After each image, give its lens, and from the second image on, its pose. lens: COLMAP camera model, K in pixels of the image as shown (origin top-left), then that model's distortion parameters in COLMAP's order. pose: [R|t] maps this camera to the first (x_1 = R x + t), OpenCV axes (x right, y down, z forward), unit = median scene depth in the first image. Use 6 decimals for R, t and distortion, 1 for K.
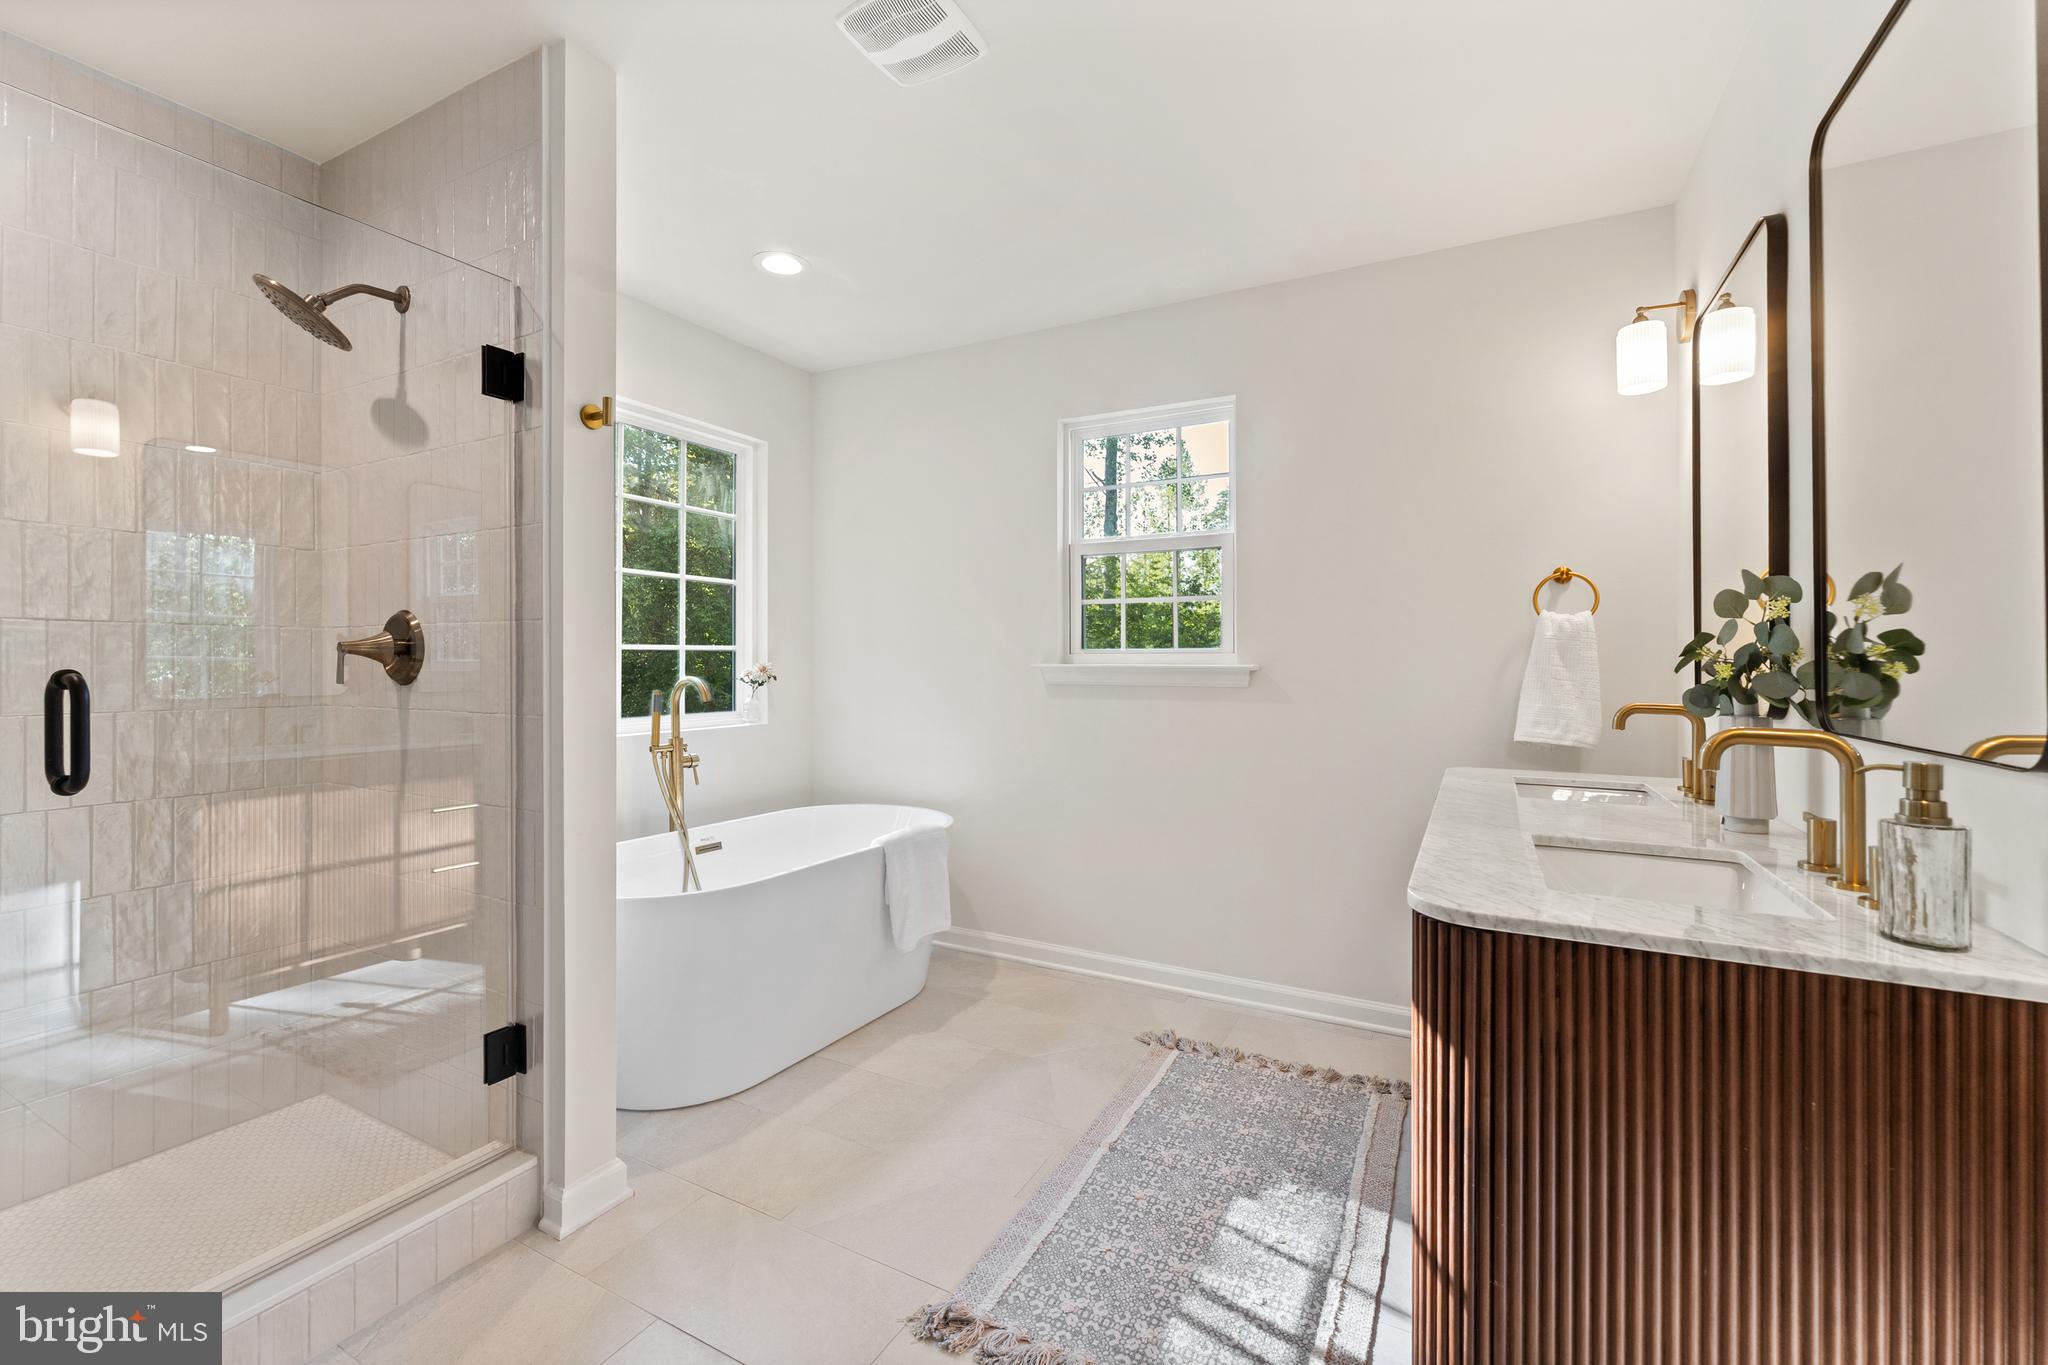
lens RADIAL K [[834.7, 0, 1027.7], [0, 834.7, 667.6], [0, 0, 1]] dist [0.001356, -0.001588]
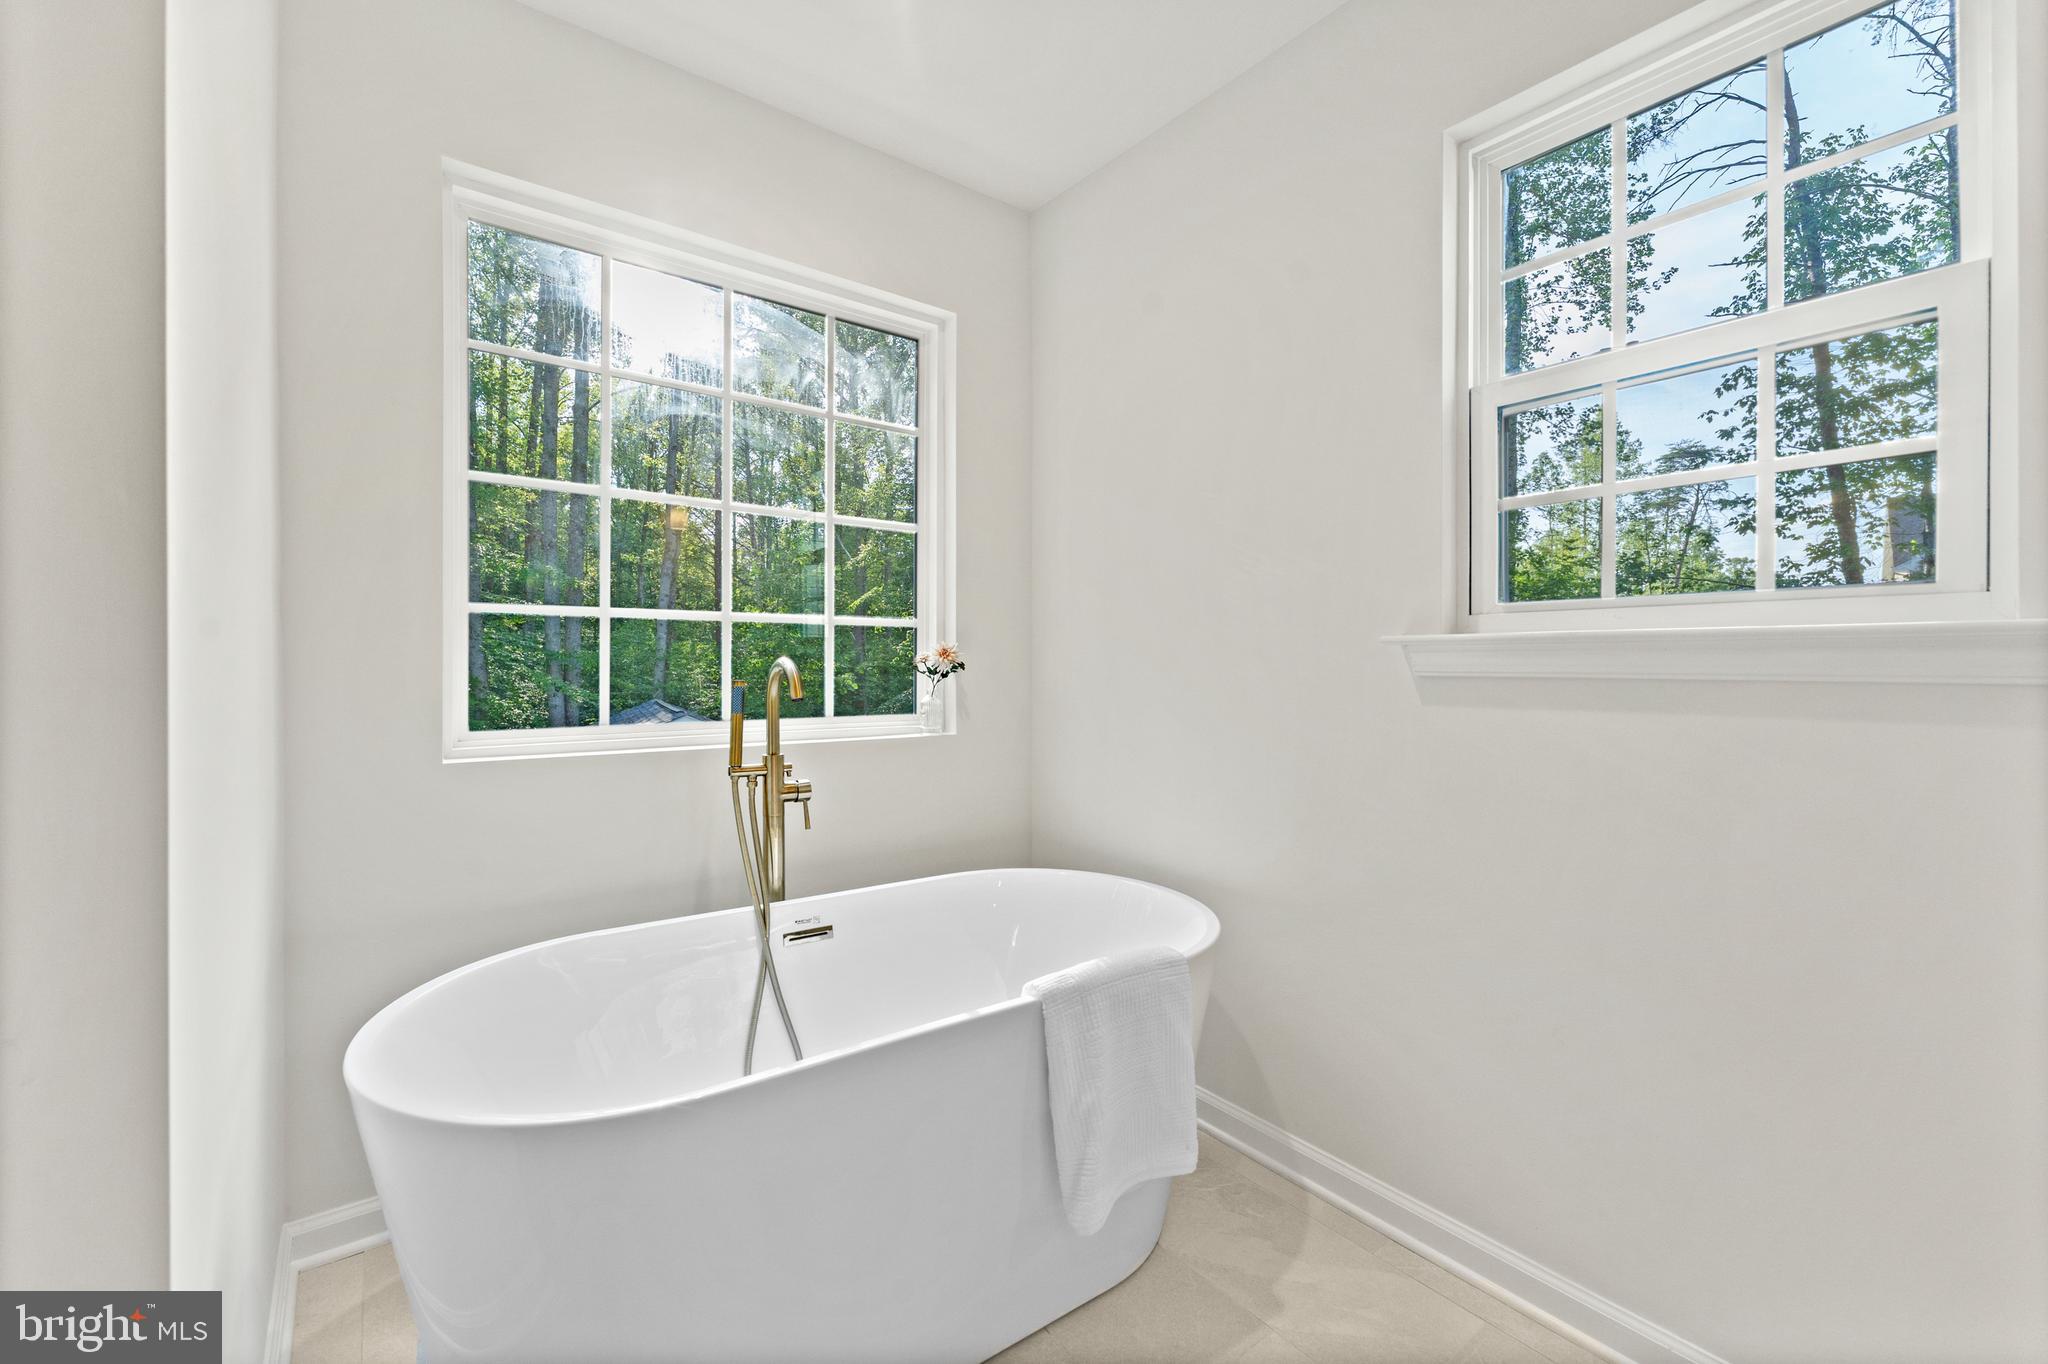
lens RADIAL K [[834.7, 0, 1018.3], [0, 834.7, 670.2], [0, 0, 1]] dist [0.001356, -0.001588]
pose [[0.909758, 0.003702, -0.415123, 0.014740], [-0.003746, 0.999993, 0.000708, 0.018238], [0.415122, 0.000911, 0.909765, 0.495567]]
